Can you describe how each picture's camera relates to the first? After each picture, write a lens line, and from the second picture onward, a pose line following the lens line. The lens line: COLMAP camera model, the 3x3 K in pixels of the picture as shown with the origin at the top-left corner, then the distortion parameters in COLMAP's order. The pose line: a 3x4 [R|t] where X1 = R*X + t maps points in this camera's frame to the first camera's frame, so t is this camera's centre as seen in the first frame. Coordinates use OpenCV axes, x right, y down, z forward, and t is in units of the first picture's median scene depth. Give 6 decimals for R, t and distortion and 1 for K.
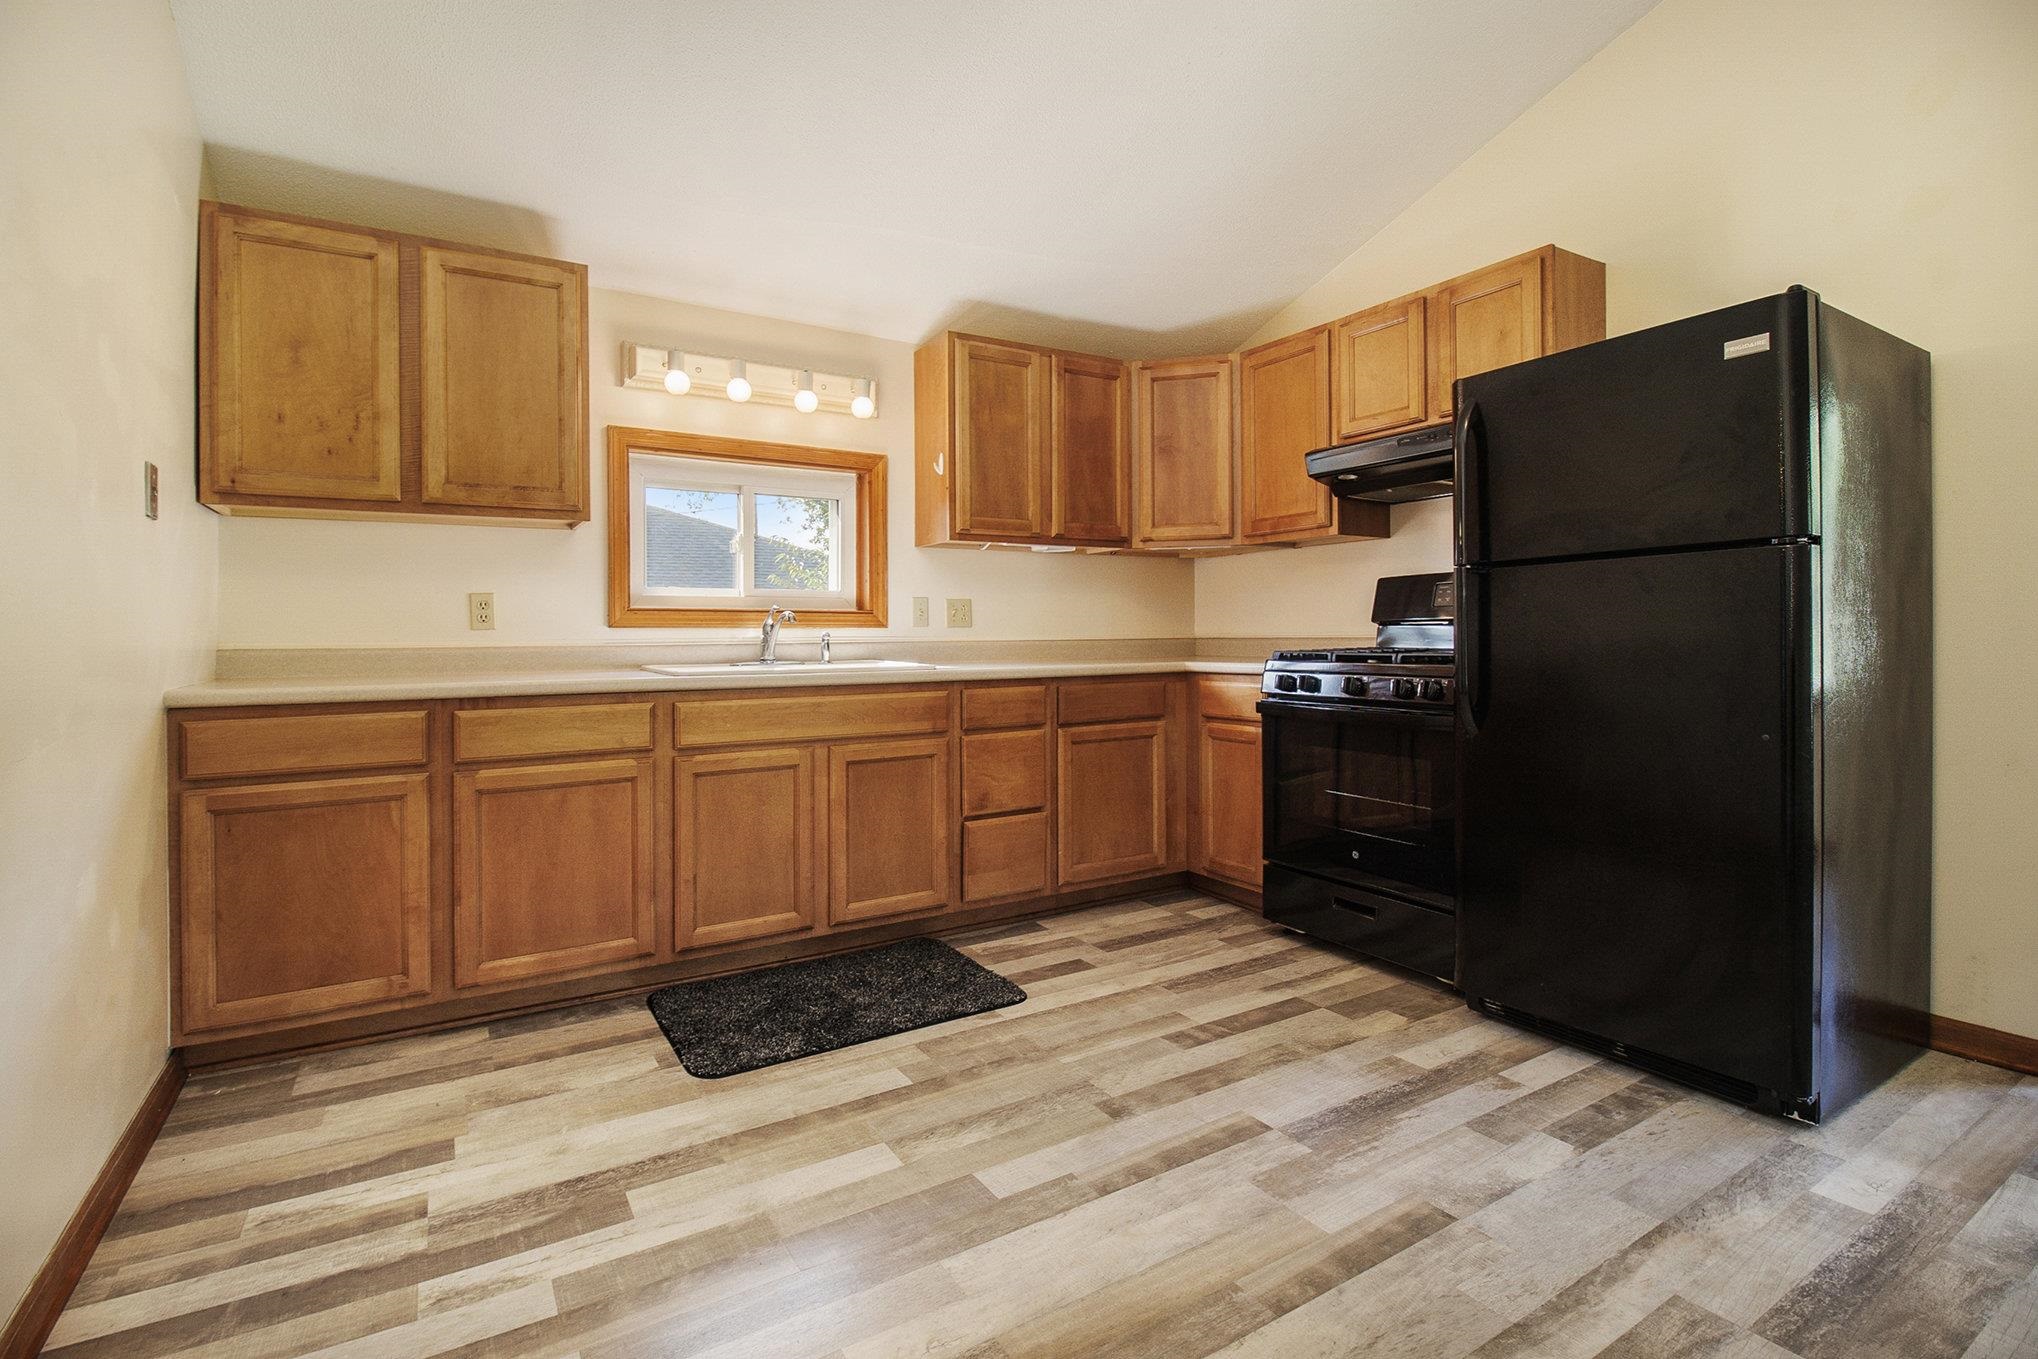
lens RADIAL K [[943.8, 0, 1005.7], [0, 943.8, 644.4], [0, 0, 1]] dist [-0.023565, -0.000349]
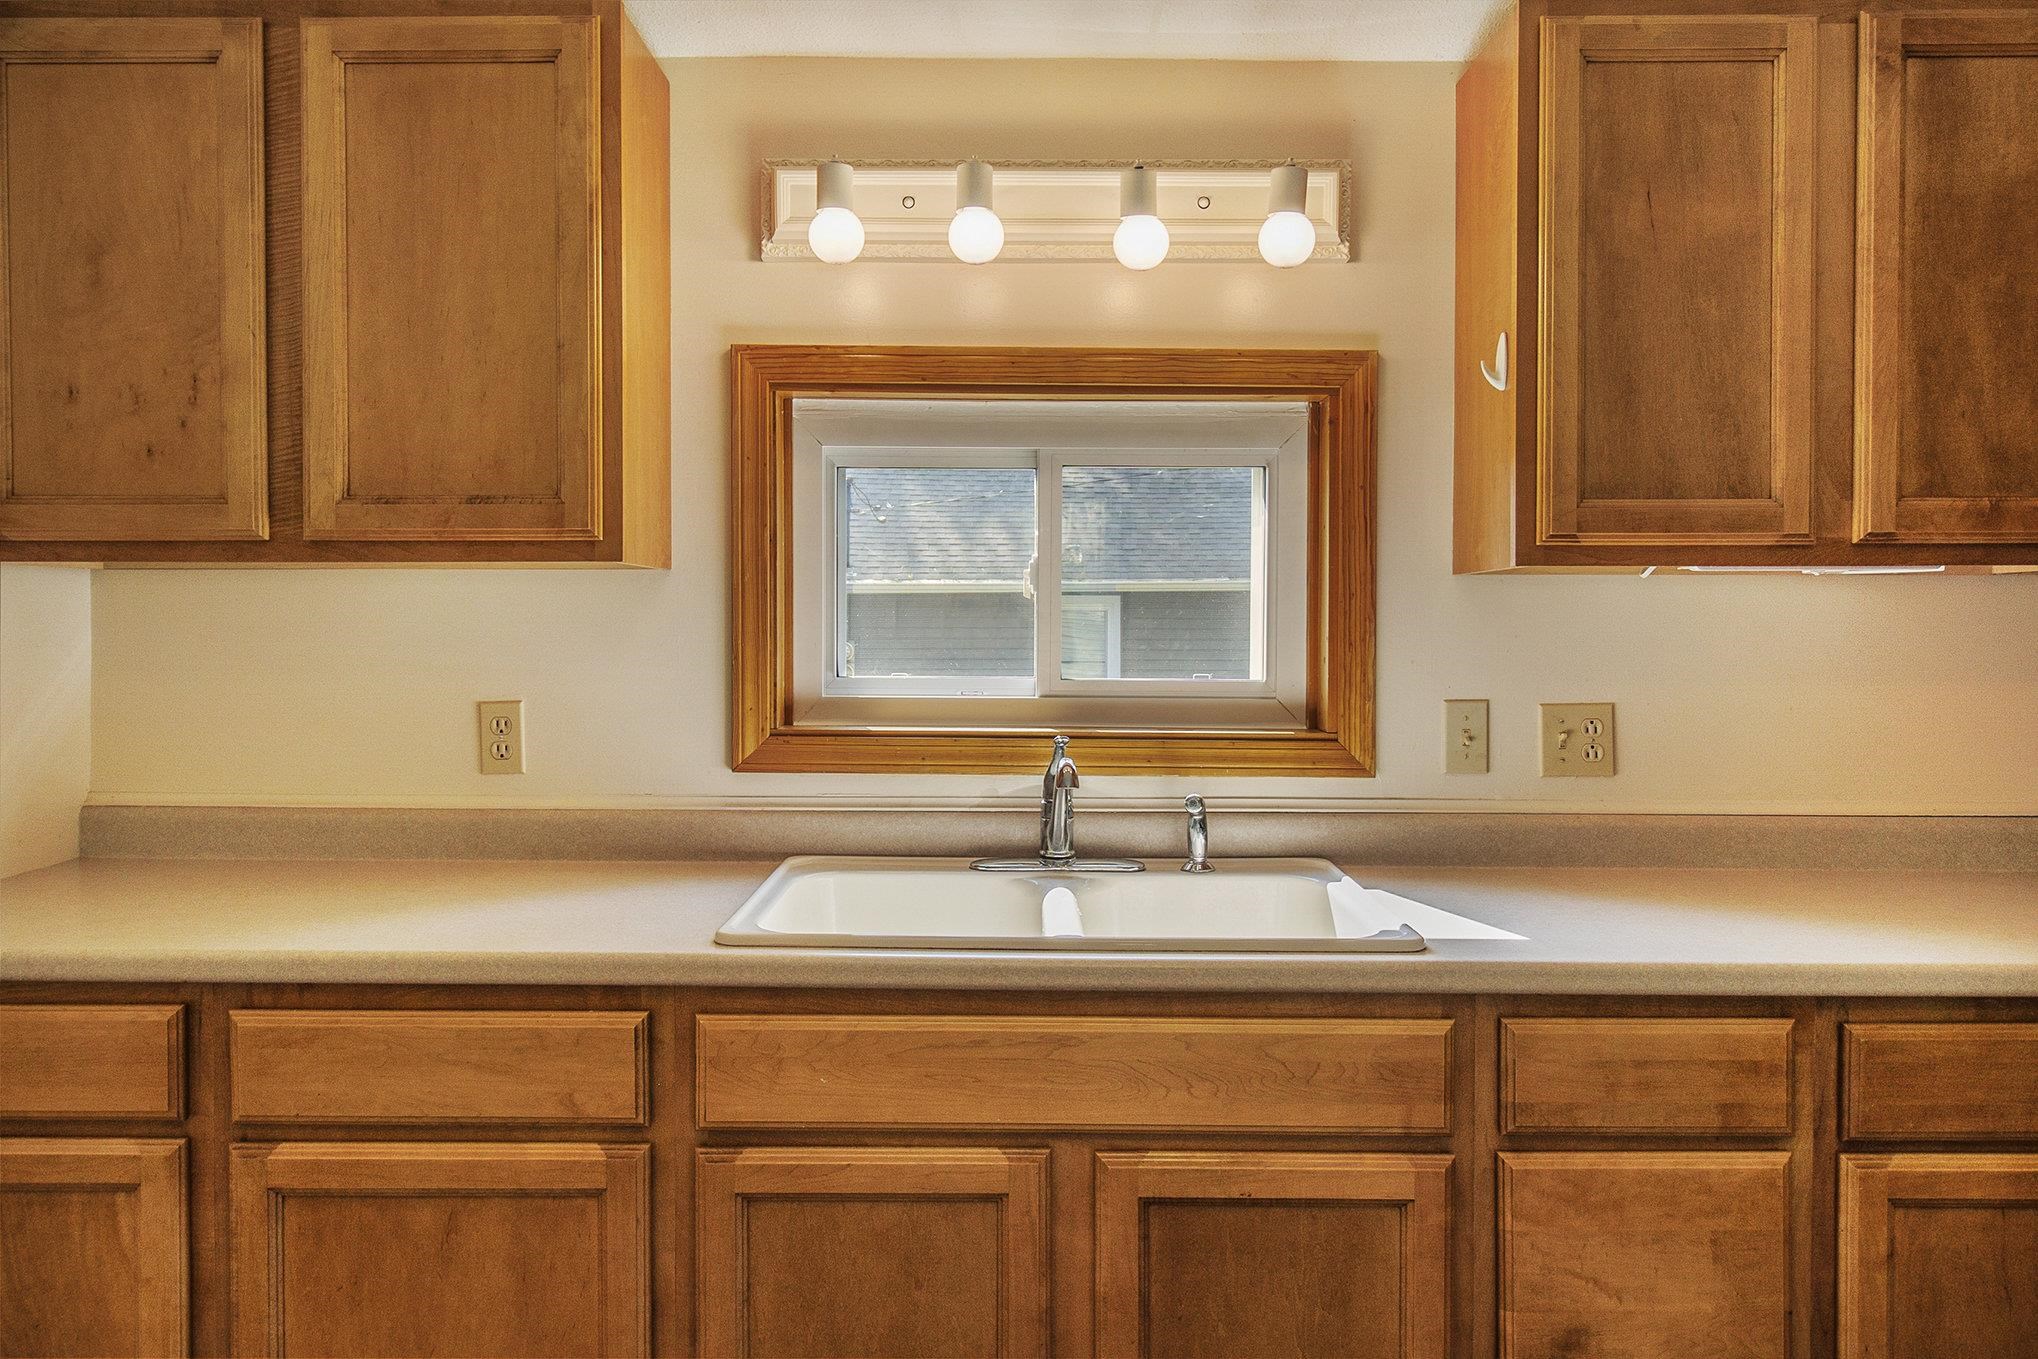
lens RADIAL K [[1400.9, 0, 1018.6], [0, 1400.9, 626.6], [0, 0, 1]] dist [0.002804, -0.002442]
pose [[0.847345, 0.011020, -0.530929, 0.084244], [-0.014068, 0.999900, -0.001698, -0.103762], [0.530857, 0.008908, 0.847415, 0.537017]]
